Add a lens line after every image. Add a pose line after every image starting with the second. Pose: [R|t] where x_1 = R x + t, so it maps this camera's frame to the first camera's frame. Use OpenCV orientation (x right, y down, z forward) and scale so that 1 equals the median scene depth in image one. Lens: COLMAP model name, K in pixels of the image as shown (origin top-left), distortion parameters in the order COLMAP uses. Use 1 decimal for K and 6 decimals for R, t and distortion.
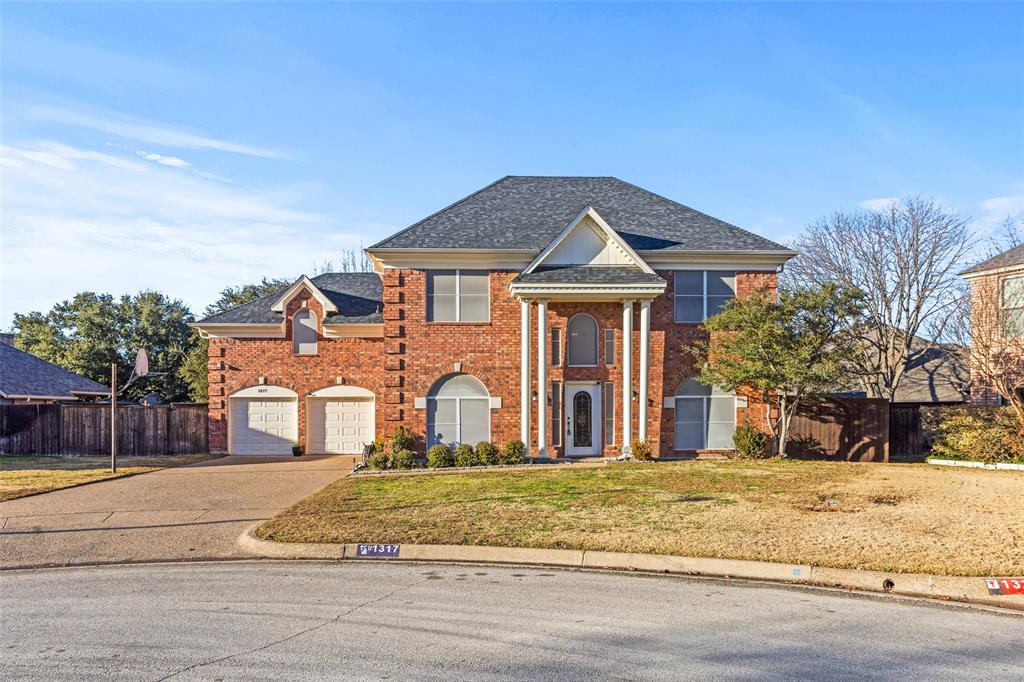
lens RADIAL K [[759.2, 0, 512.1], [0, 759.2, 414.5], [0, 0, 1]] dist [-0.005371, -0.001409]
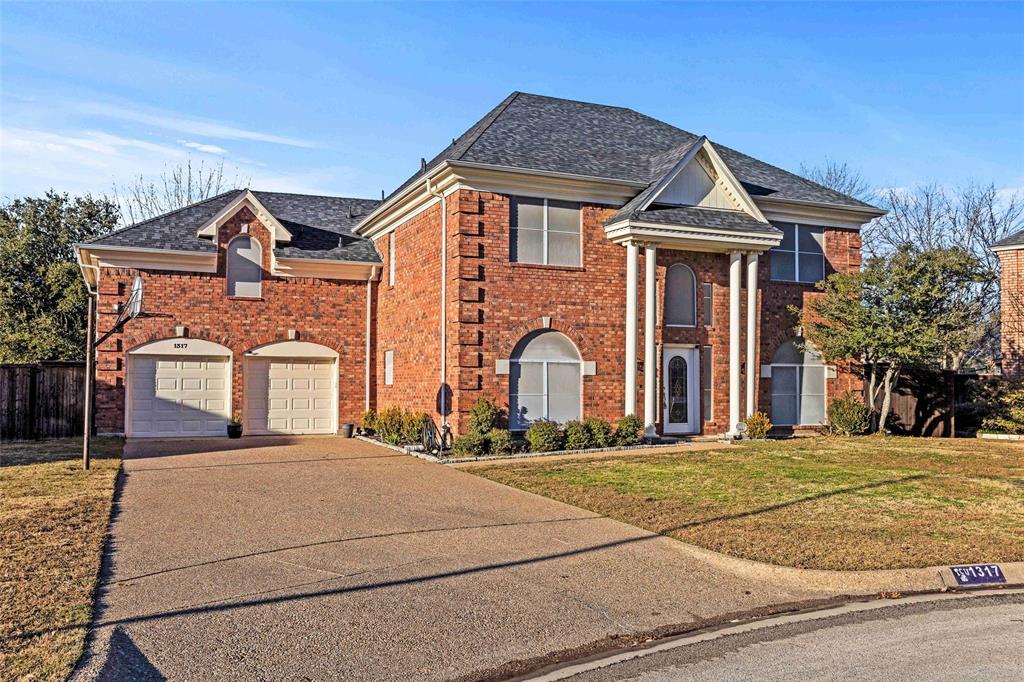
lens RADIAL K [[856.8, 0, 512.0], [0, 856.8, 341.0], [0, 0, 1]] dist [0.000288, 0.001526]
pose [[0.935159, 0.027493, 0.353159, -0.413057], [-0.010002, 0.998635, -0.051258, 0.002782], [-0.354087, 0.044402, 0.934158, 0.185701]]
